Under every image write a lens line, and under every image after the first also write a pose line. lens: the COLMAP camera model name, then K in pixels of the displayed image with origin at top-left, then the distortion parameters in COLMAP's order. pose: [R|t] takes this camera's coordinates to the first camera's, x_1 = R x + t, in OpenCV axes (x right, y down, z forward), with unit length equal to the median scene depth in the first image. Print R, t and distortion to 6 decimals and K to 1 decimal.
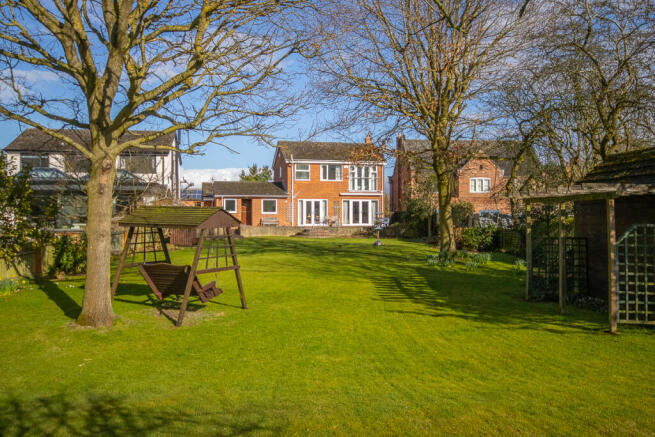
lens RADIAL K [[536.0, 0, 327.5], [0, 536.0, 218.5], [0, 0, 1]] dist [-0.003880, -0.007007]
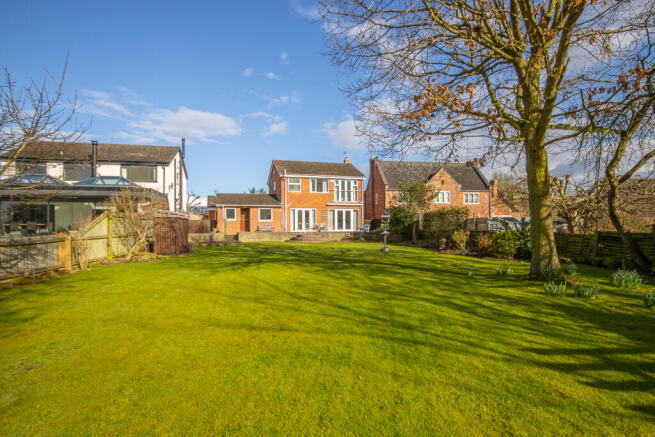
lens RADIAL K [[351.5, 0, 327.5], [0, 351.5, 218.5], [0, 0, 1]] dist [-0.002282, -0.000271]
pose [[0.997535, -0.003026, 0.070105, -0.029849], [0.004803, 0.999671, -0.025195, 0.004876], [-0.070005, 0.025470, 0.997221, 0.250414]]
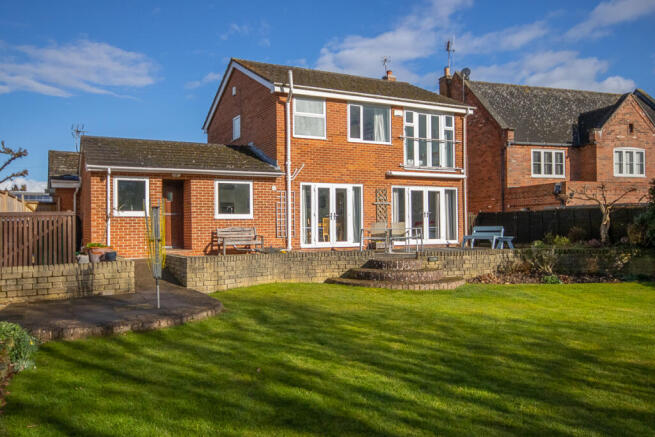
lens RADIAL K [[525.5, 0, 312.0], [0, 525.5, 218.1], [0, 0, 1]] dist [0.000242, 0.000588]
pose [[0.972451, -0.004486, 0.233065, -0.144804], [0.009055, 0.999787, -0.018540, -0.001303], [-0.232932, 0.020140, 0.972284, 0.620595]]
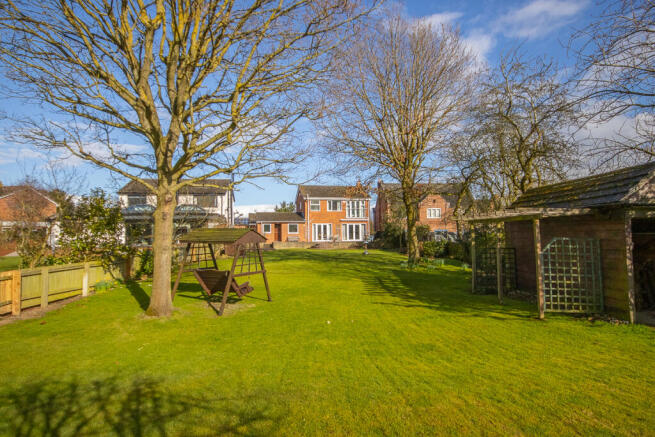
lens RADIAL K [[351.5, 0, 327.5], [0, 351.5, 218.5], [0, 0, 1]] dist [-0.002282, -0.000271]
pose [[0.999841, -0.009893, -0.014832, 0.002523], [0.009122, 0.998649, -0.051156, 0.000383], [0.015318, 0.051013, 0.998581, 0.020259]]
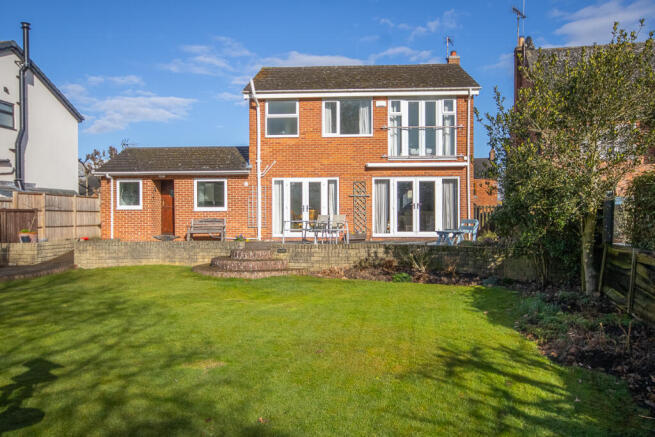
lens RADIAL K [[523.7, 0, 327.5], [0, 523.7, 218.5], [0, 0, 1]] dist [0.005164, 0.002686]
pose [[0.960278, -0.002004, -0.279037, 0.118178], [0.003252, 0.999987, 0.004009, -0.003571], [0.279026, -0.004757, 0.960272, 0.599221]]
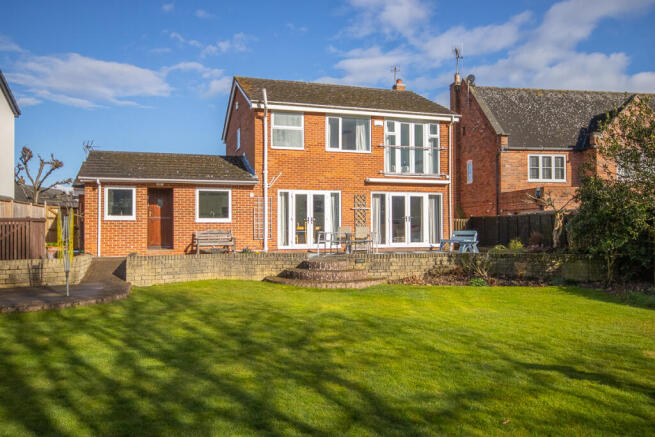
lens RADIAL K [[523.7, 0, 327.5], [0, 523.7, 218.5], [0, 0, 1]] dist [0.005164, 0.002686]
pose [[0.996623, -0.000363, 0.082116, -0.050905], [0.002008, 0.999799, -0.019947, -0.002999], [-0.082092, 0.020045, 0.996423, 0.569626]]
